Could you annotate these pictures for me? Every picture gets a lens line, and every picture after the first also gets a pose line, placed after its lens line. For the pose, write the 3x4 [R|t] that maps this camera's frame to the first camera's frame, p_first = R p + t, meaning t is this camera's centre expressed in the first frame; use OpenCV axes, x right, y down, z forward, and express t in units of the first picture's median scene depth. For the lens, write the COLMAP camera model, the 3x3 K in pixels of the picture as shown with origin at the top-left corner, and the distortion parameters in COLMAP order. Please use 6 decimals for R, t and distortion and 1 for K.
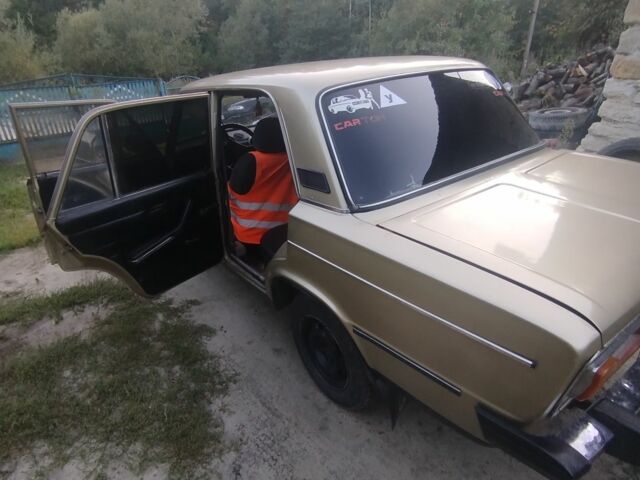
lens RADIAL K [[410.1, 0, 320.0], [0, 410.1, 240.0], [0, 0, 1]] dist [-0.007971, -0.000358]
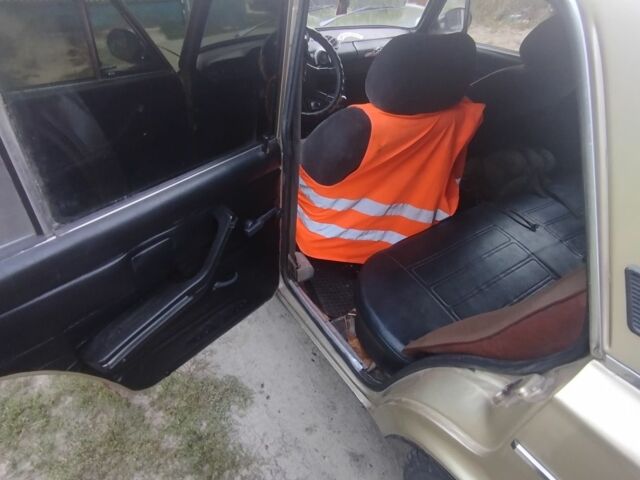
lens RADIAL K [[410.1, 0, 320.0], [0, 410.1, 240.0], [0, 0, 1]] dist [-0.007971, -0.000358]
pose [[0.993478, 0.113778, -0.007488, -0.183647], [-0.108924, 0.966419, 0.232743, -0.161750], [0.033717, -0.230409, 0.972510, 0.480773]]
